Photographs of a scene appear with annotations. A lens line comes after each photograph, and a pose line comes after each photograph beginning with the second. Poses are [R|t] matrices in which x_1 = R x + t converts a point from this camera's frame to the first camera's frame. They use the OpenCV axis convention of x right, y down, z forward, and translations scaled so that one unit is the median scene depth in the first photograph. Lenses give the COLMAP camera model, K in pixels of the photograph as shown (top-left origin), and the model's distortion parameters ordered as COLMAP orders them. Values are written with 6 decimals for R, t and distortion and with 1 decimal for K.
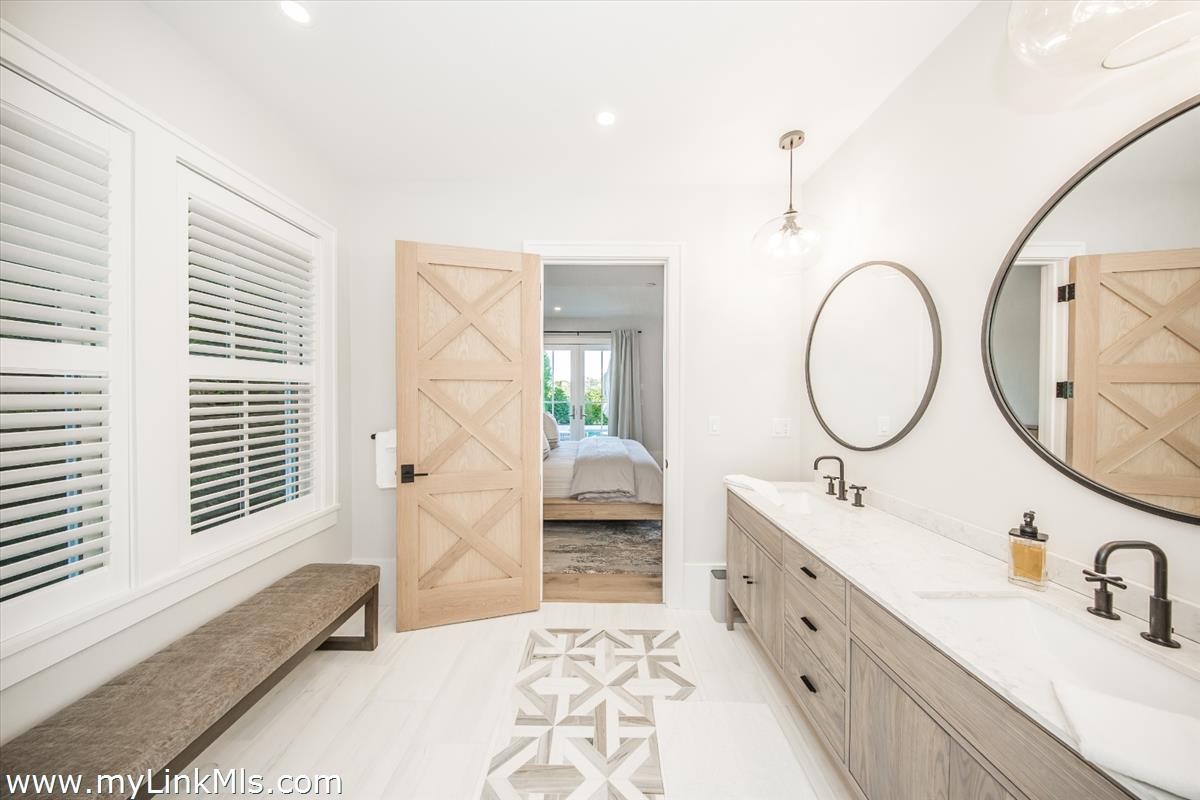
lens RADIAL K [[383.1, 0, 599.3], [0, 383.1, 393.9], [0, 0, 1]] dist [0.001001, -0.004257]
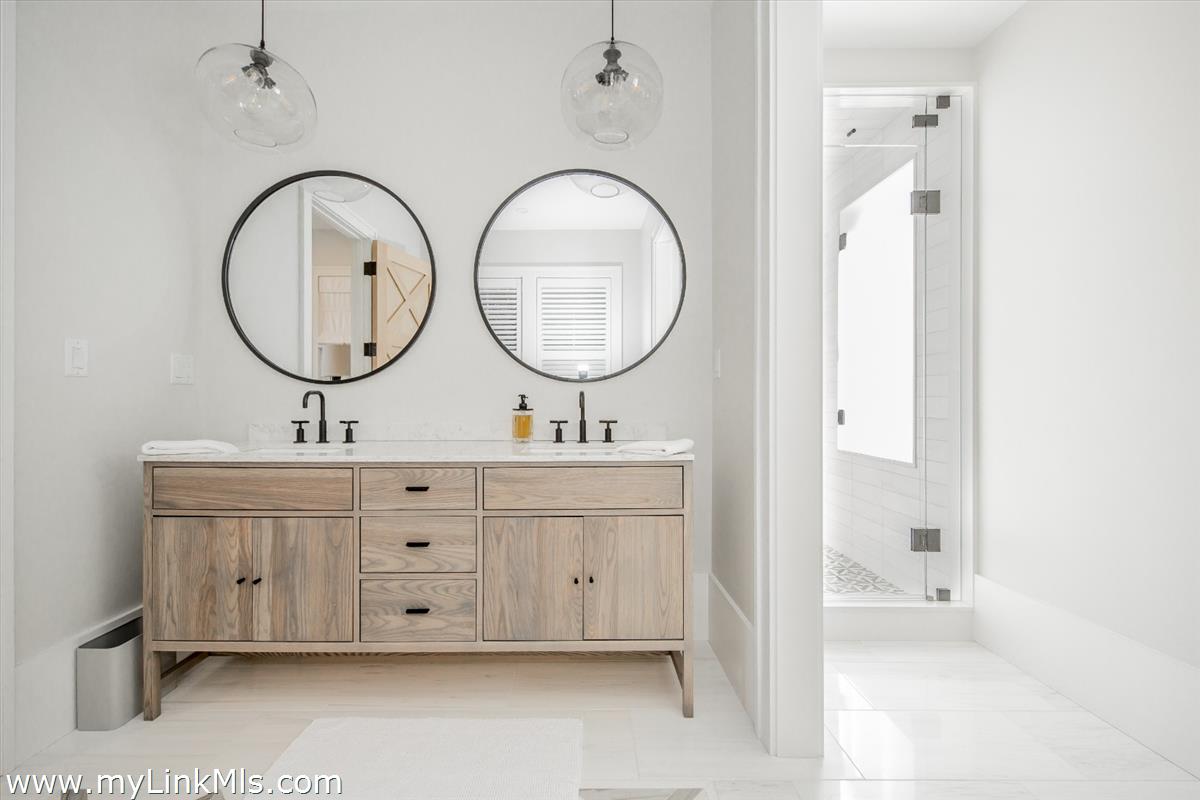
lens RADIAL K [[509.7, 0, 600.0], [0, 509.7, 400.0], [0, 0, 1]] dist [-0.000197, -0.013322]
pose [[-0.037918, -0.007389, 0.999254, -0.524220], [0.014081, 0.999869, 0.007928, 0.192359], [-0.999182, 0.014371, -0.037809, 0.462153]]
